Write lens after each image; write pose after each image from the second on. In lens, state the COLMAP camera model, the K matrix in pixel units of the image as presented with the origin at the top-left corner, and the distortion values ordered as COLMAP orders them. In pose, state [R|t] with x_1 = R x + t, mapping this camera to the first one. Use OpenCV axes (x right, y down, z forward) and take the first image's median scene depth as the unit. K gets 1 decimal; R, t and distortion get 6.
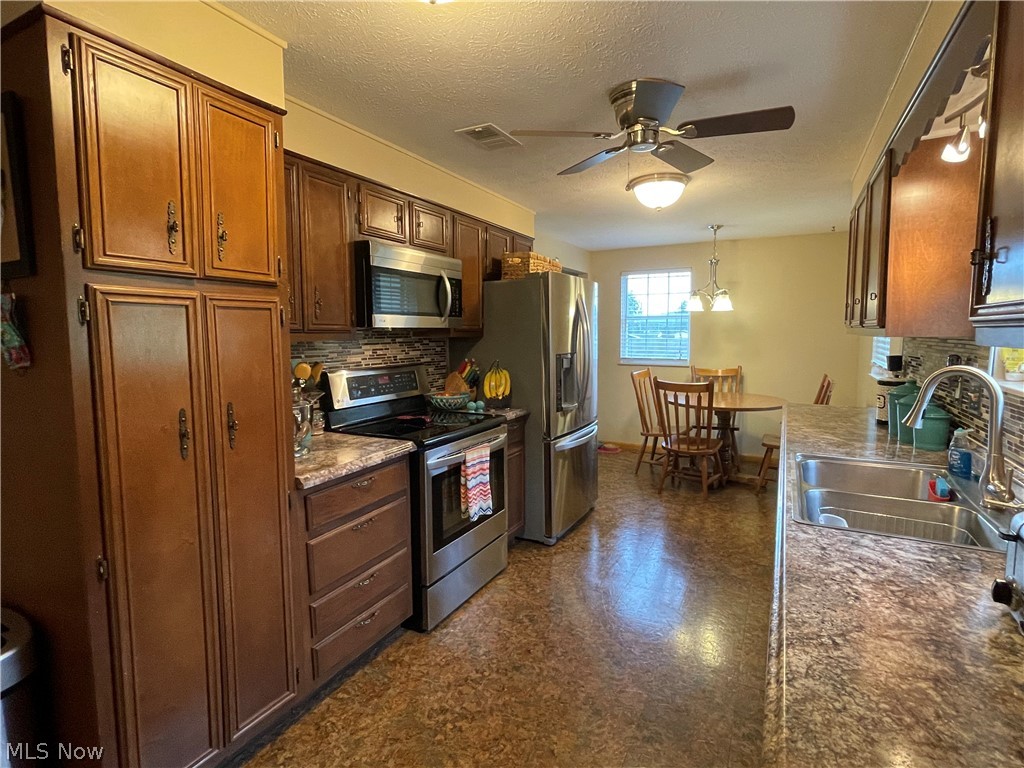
lens RADIAL K [[517.2, 0, 513.3], [0, 517.2, 380.7], [0, 0, 1]] dist [-0.010943, 0.001654]
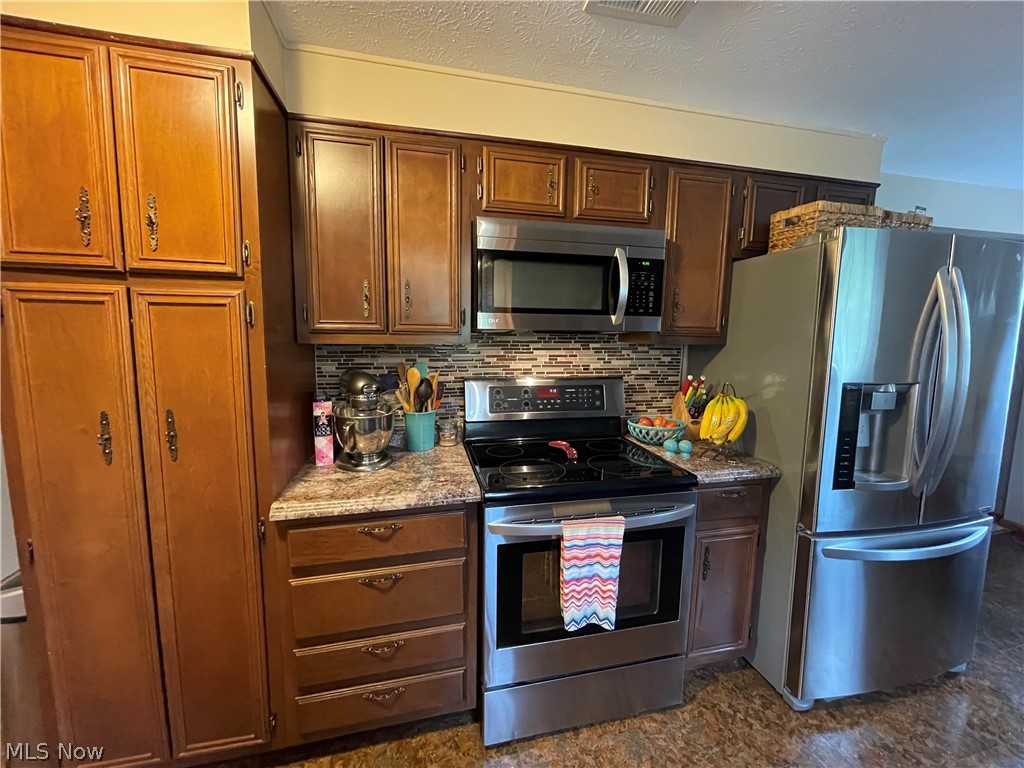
lens RADIAL K [[415.3, 0, 504.4], [0, 415.3, 382.2], [0, 0, 1]] dist [-0.006144, 0.000956]
pose [[0.652972, 0.105801, -0.749956, 0.214545], [-0.088263, 0.994078, 0.063392, -0.059766], [0.752221, 0.024800, 0.658444, 0.558405]]
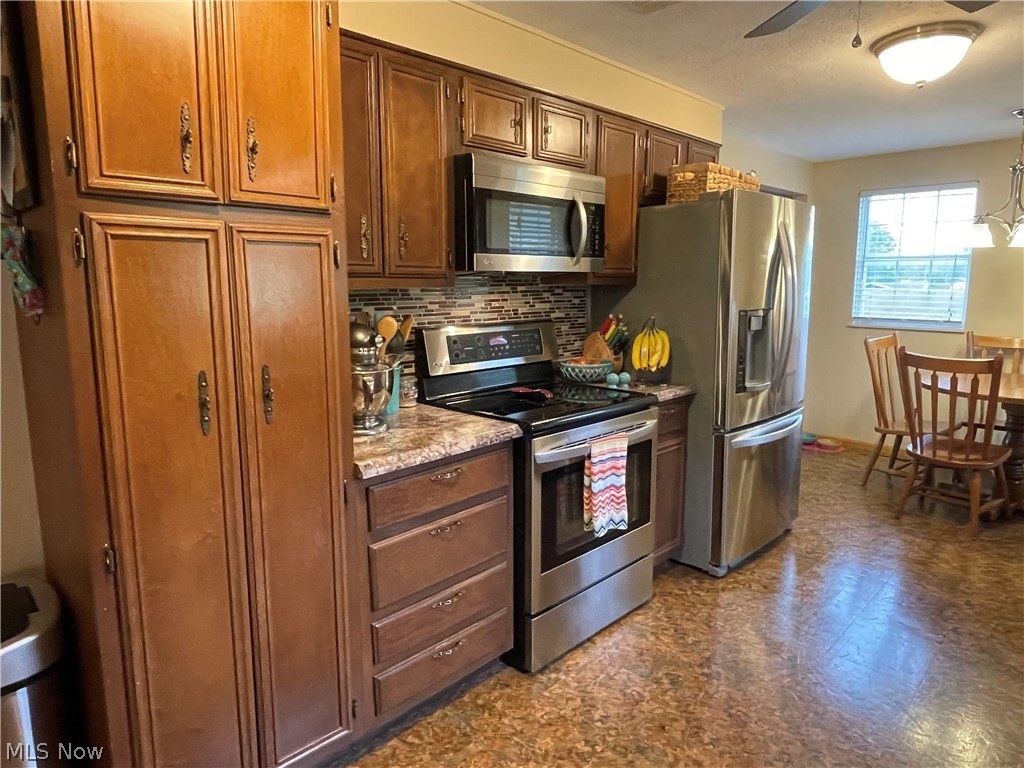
lens RADIAL K [[638.3, 0, 512.2], [0, 638.3, 381.2], [0, 0, 1]] dist [0.002319, -0.013653]
pose [[0.956503, 0.047725, -0.287793, 0.052421], [-0.029651, 0.997323, 0.066837, -0.005321], [0.290213, -0.055396, 0.955357, 0.104398]]
